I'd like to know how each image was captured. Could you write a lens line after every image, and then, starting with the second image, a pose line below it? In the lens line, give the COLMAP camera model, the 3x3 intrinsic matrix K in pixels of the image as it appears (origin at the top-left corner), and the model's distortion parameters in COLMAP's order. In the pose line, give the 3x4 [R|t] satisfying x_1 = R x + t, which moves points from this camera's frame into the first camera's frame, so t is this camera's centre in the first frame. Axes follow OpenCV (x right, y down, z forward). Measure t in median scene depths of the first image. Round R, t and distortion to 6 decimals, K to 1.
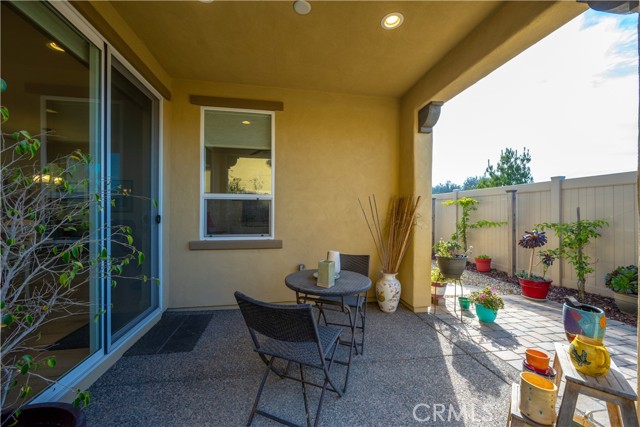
lens RADIAL K [[249.6, 0, 320.8], [0, 249.6, 212.9], [0, 0, 1]] dist [0.000432, -0.000046]
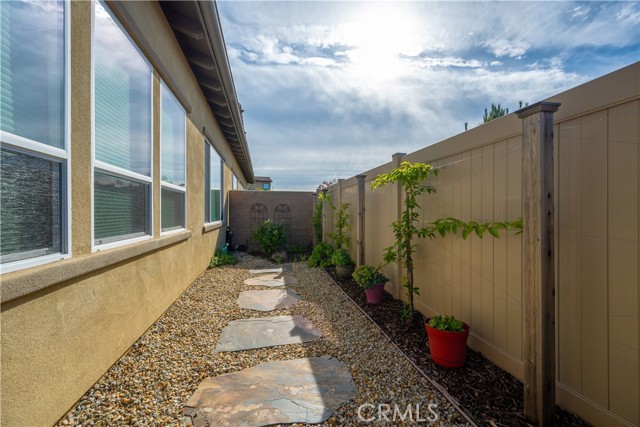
lens RADIAL K [[249.6, 0, 320.1], [0, 249.6, 212.4], [0, 0, 1]] dist [0.001291, 0.000088]
pose [[0.998440, -0.008667, 0.055155, 0.769053], [0.008477, 0.999957, 0.003683, 0.035025], [-0.055184, -0.003210, 0.998471, 1.118448]]
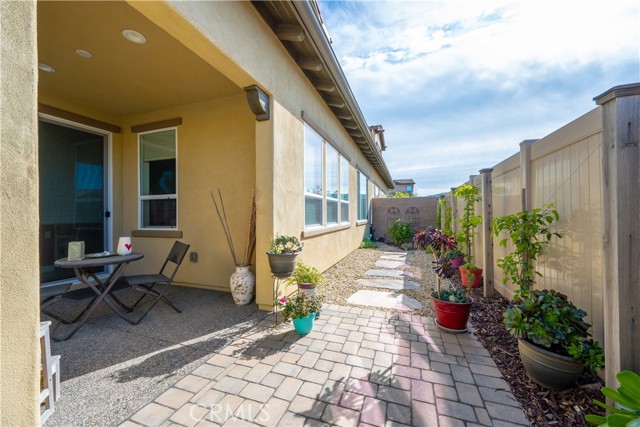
lens RADIAL K [[249.6, 0, 320.8], [0, 249.6, 212.9], [0, 0, 1]] dist [0.000432, -0.000046]
pose [[0.874064, -0.014260, -0.485601, 1.059367], [0.012182, 0.999898, -0.007435, 0.038321], [0.485658, 0.000583, 0.874149, 0.278755]]
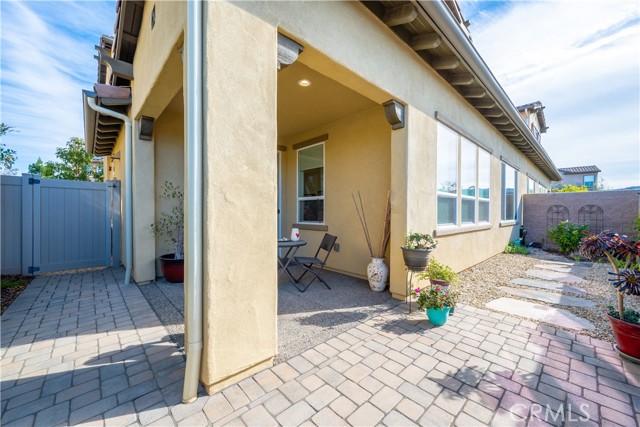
lens RADIAL K [[249.6, 0, 320.8], [0, 249.6, 212.9], [0, 0, 1]] dist [0.000432, -0.000046]
pose [[0.549702, -0.000858, -0.835360, 1.113462], [-0.000003, 0.999999, -0.001029, 0.034654], [0.835361, 0.000568, 0.549702, 0.147815]]
